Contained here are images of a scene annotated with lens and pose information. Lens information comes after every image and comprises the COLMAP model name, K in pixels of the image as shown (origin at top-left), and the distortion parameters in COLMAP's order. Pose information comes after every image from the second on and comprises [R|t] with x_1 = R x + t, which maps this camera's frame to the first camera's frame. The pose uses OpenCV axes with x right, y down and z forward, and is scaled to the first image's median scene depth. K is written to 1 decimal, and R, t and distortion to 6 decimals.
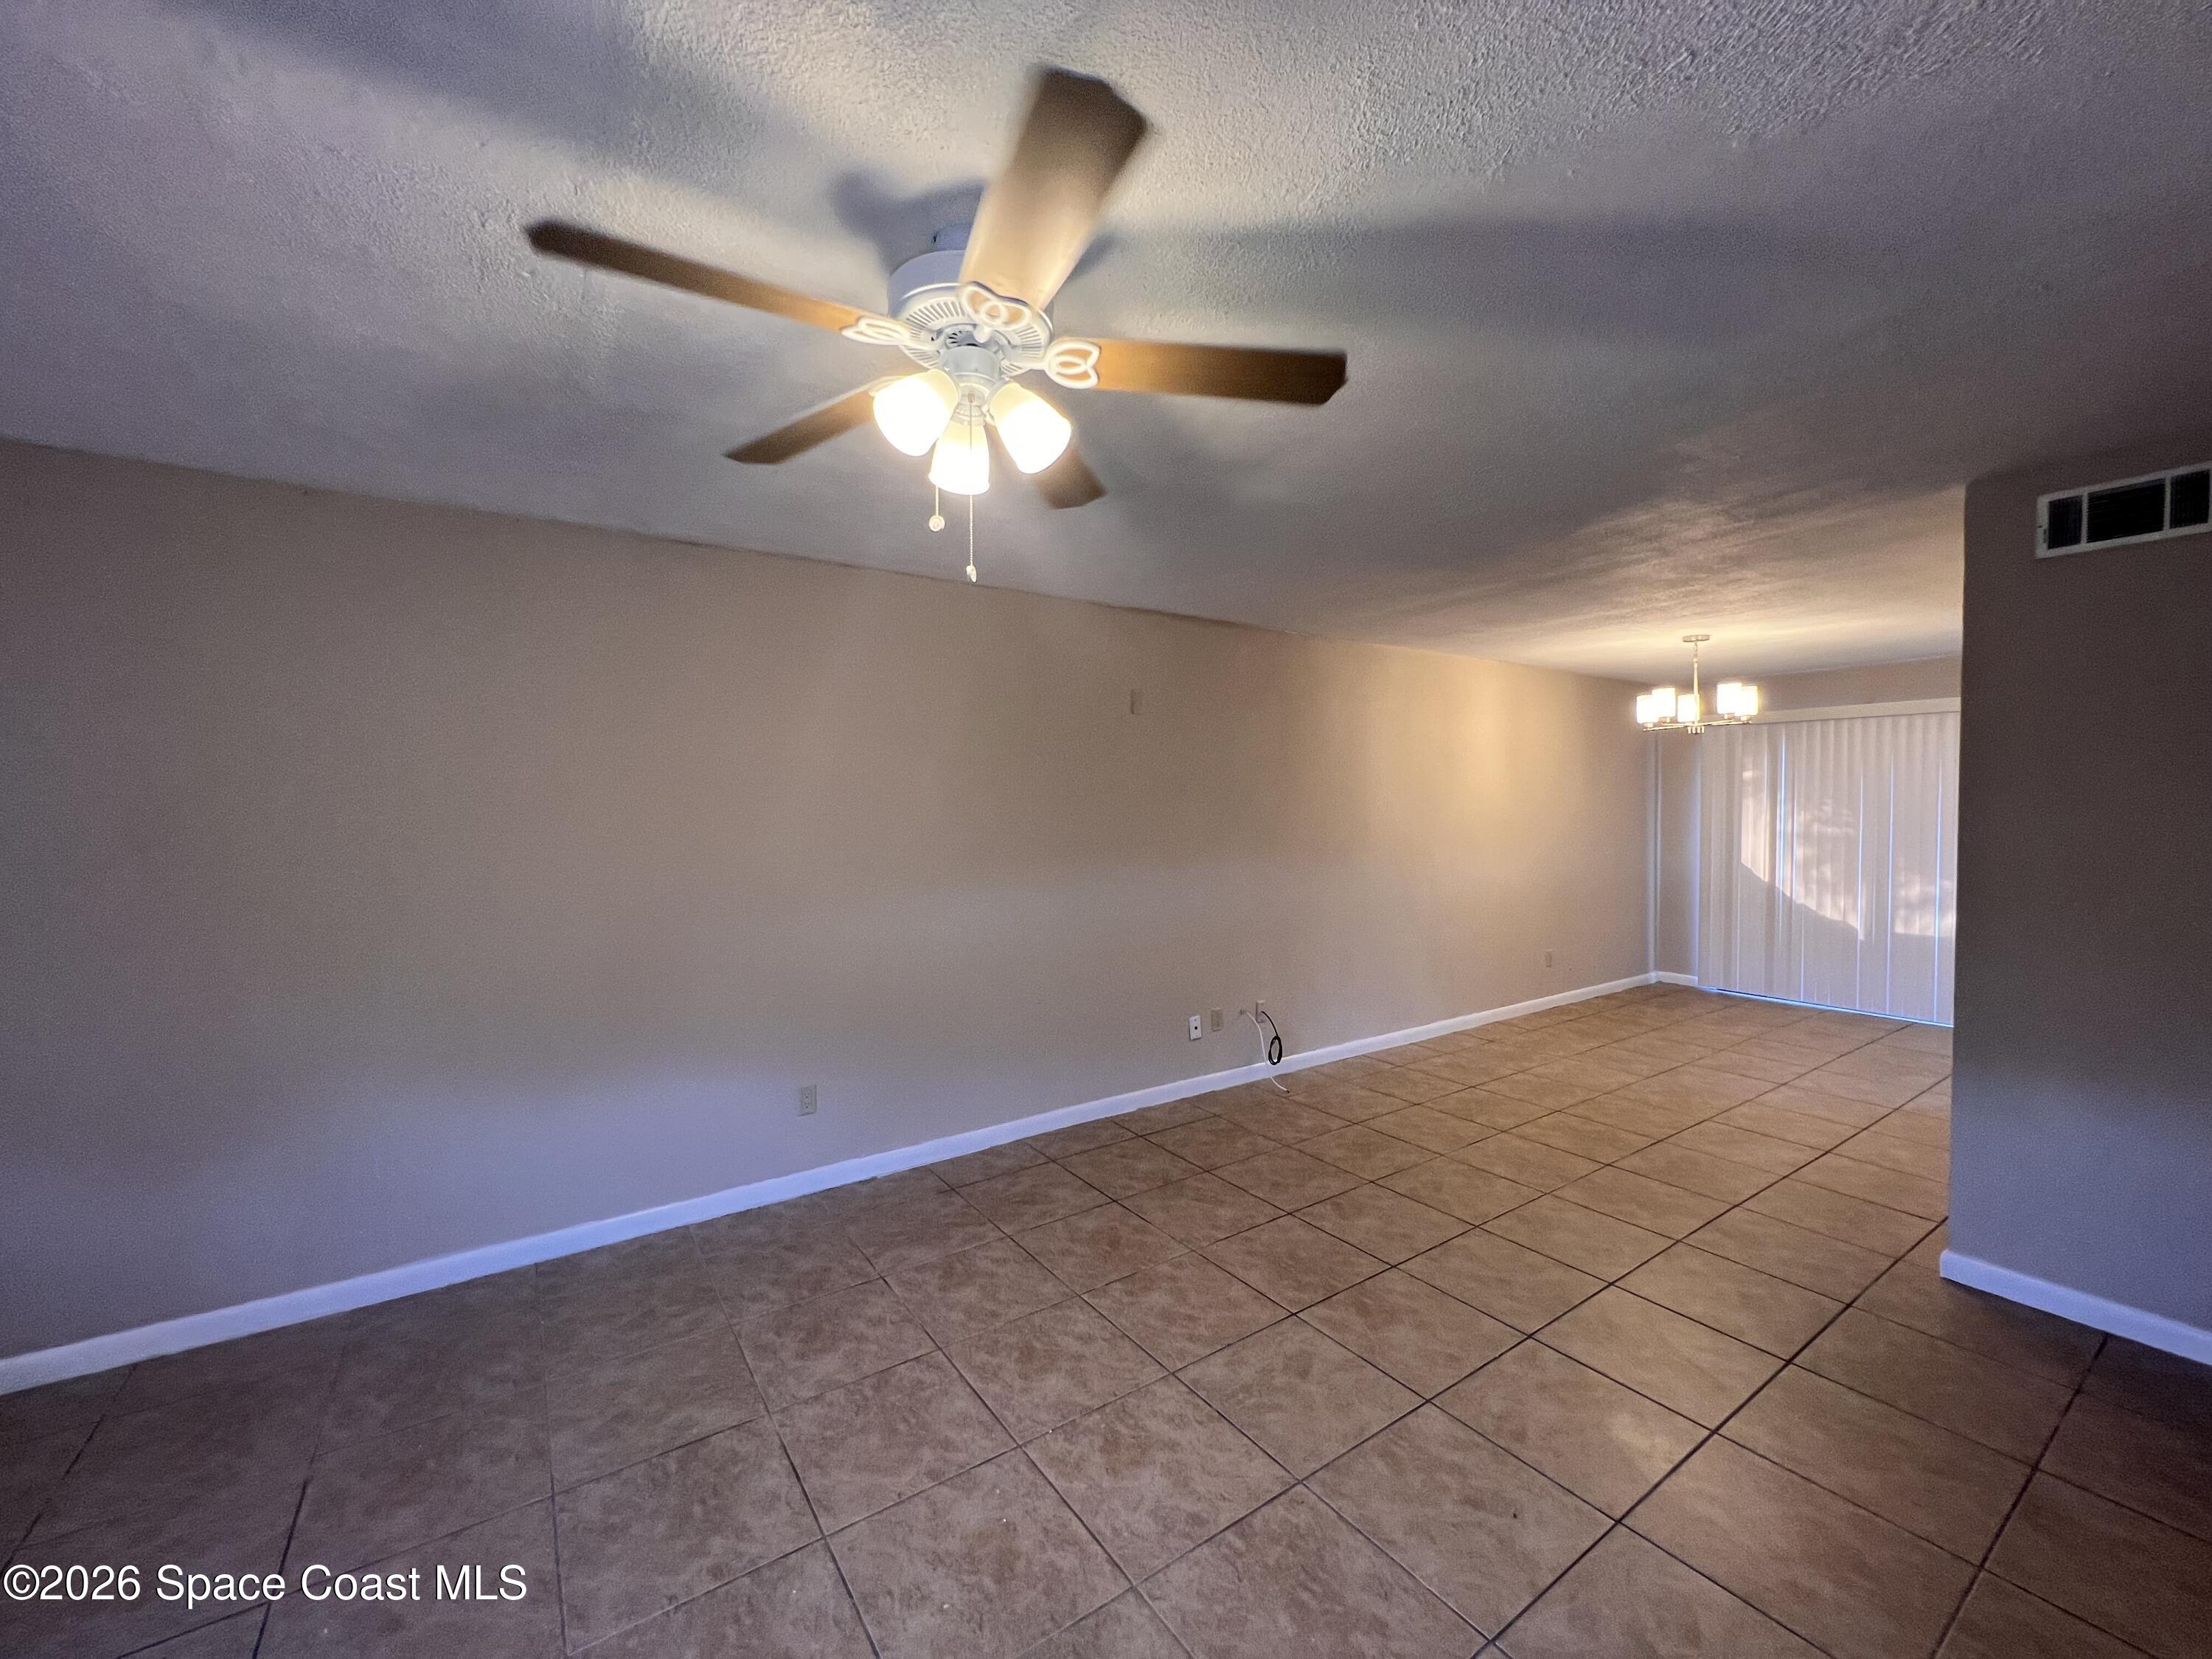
lens RADIAL K [[883.6, 0, 1103.2], [0, 883.6, 830.8], [0, 0, 1]] dist [0.001497, -0.000064]
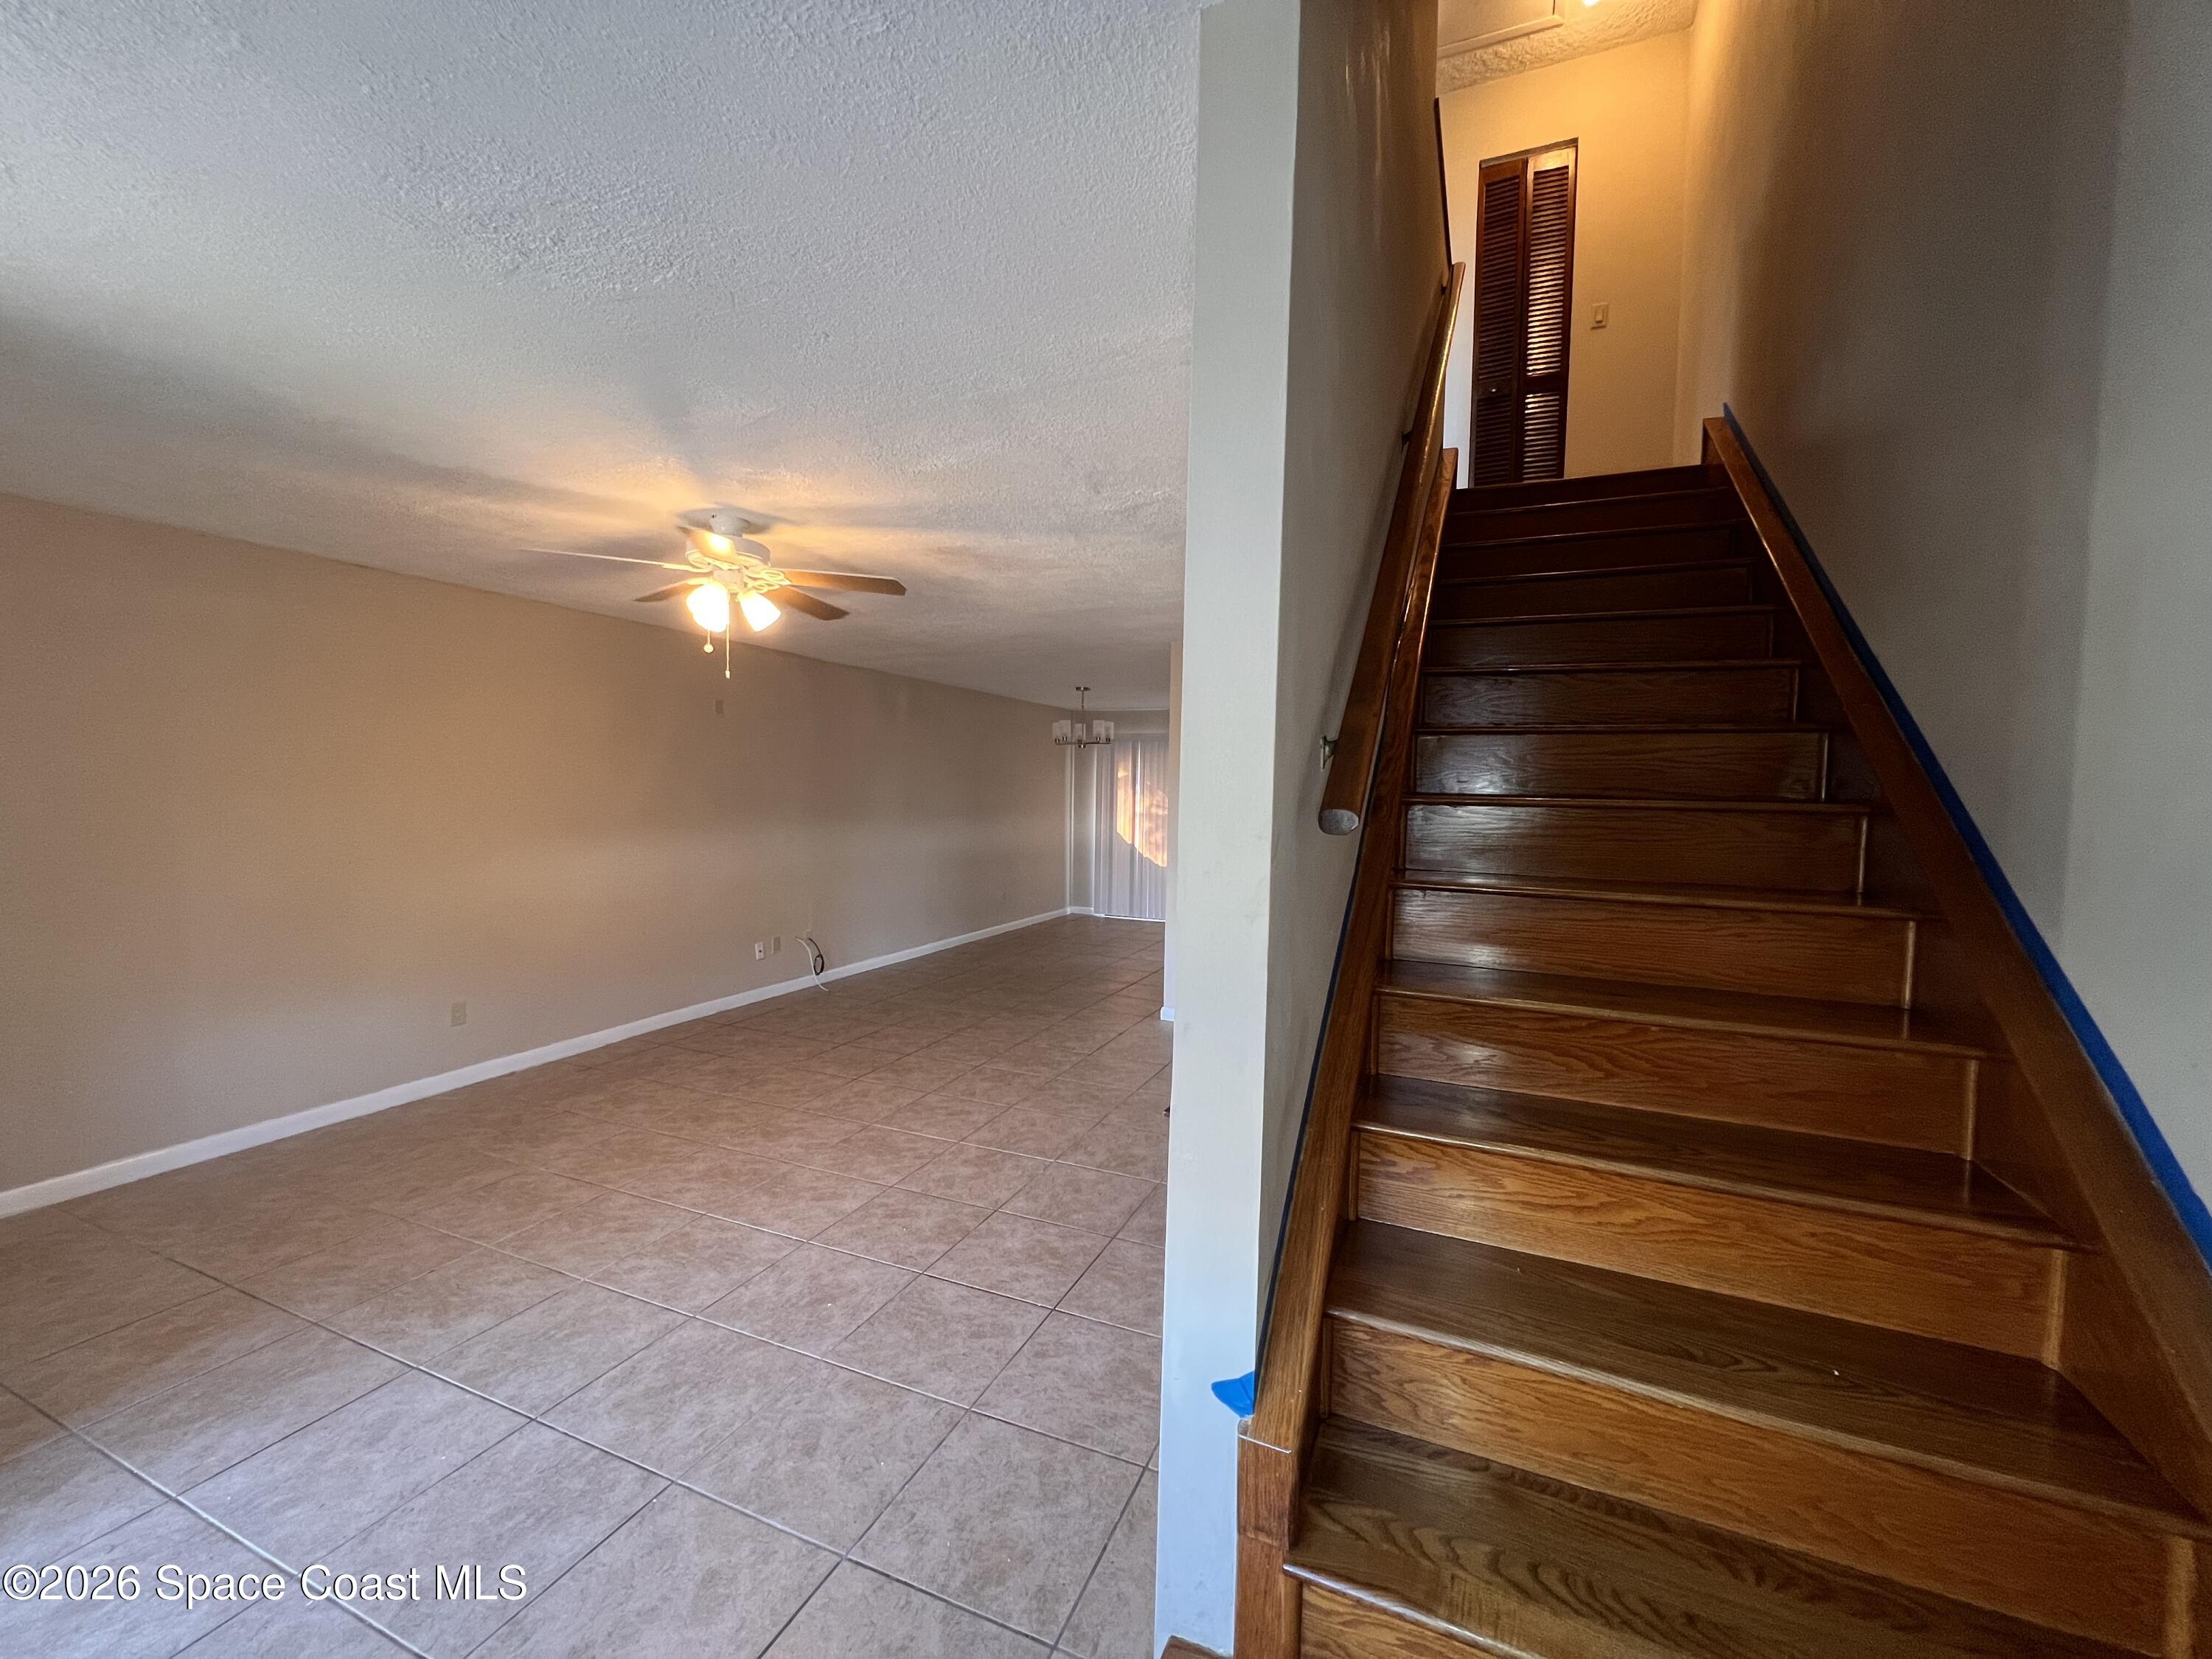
lens RADIAL K [[883.6, 0, 1103.2], [0, 883.6, 830.8], [0, 0, 1]] dist [0.001497, -0.000064]
pose [[0.845013, -0.004833, 0.534723, -0.171414], [-0.004837, 0.999849, 0.016681, 0.013025], [-0.534723, -0.016682, 0.844863, -0.413532]]
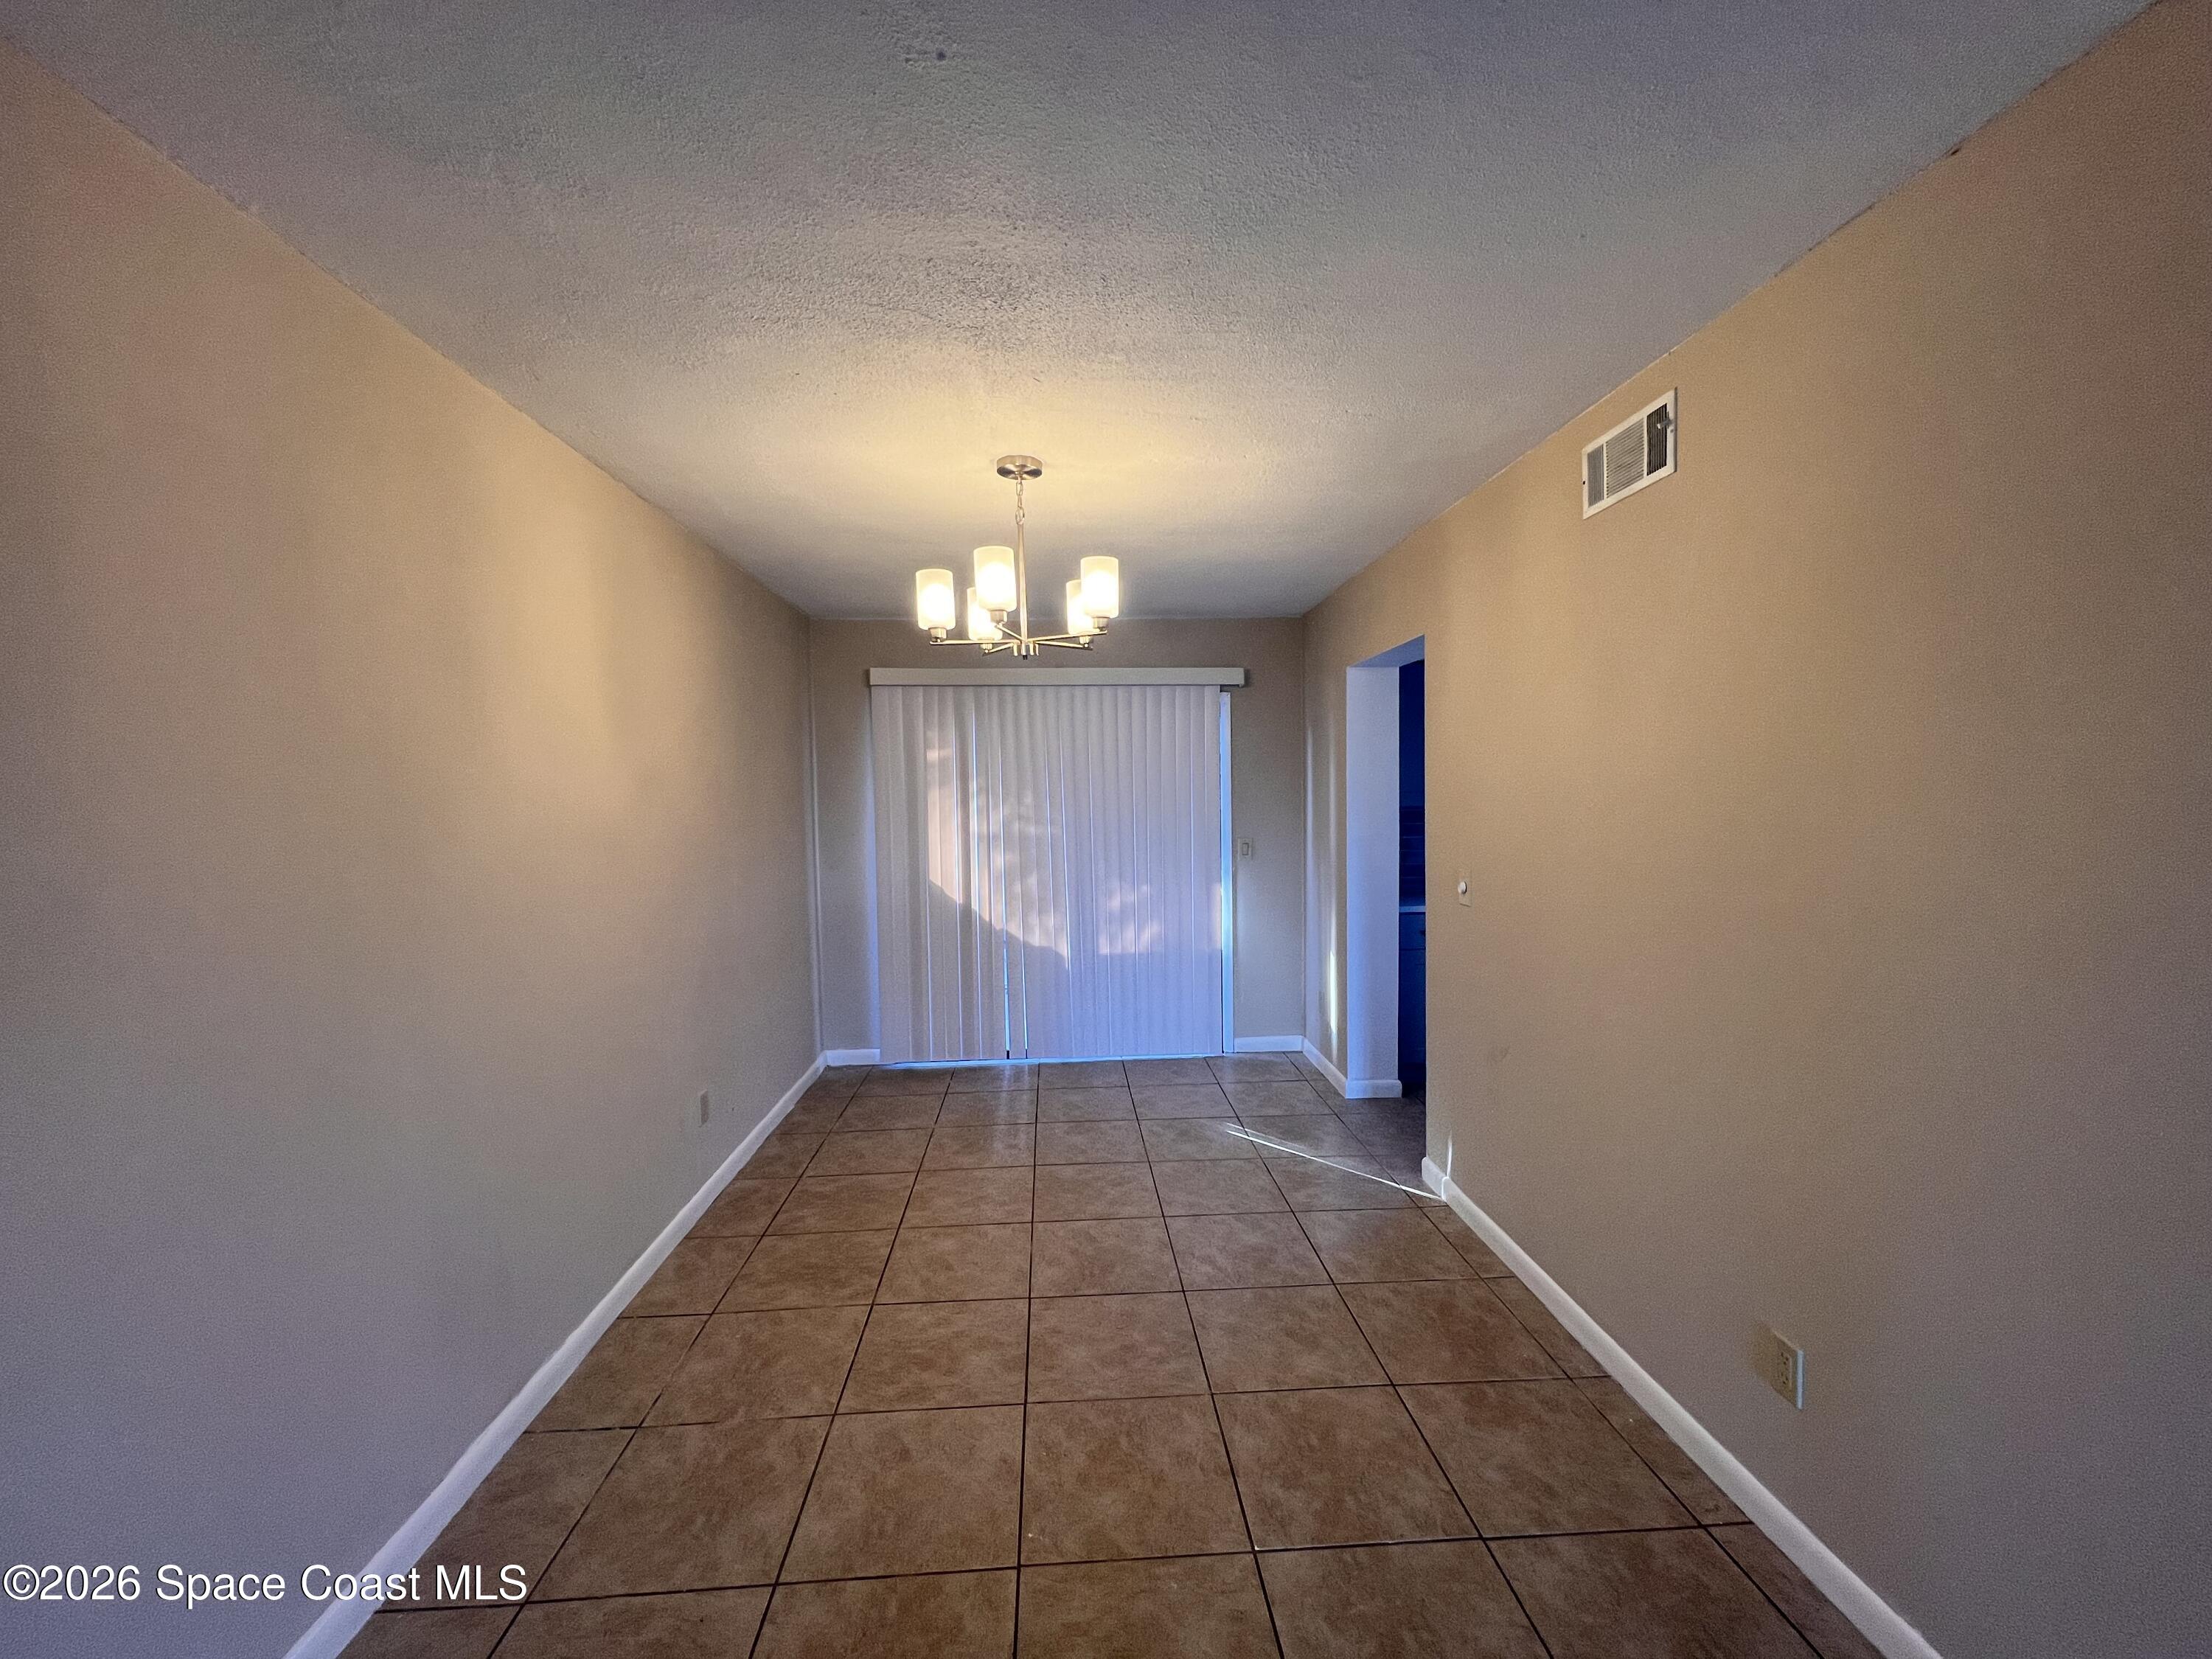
lens RADIAL K [[883.6, 0, 1103.2], [0, 883.6, 830.8], [0, 0, 1]] dist [0.001497, -0.000064]
pose [[0.510500, -0.041182, 0.858891, 0.279050], [0.037265, 0.998974, 0.025749, -0.024194], [-0.859070, 0.018862, 0.511511, 0.776045]]
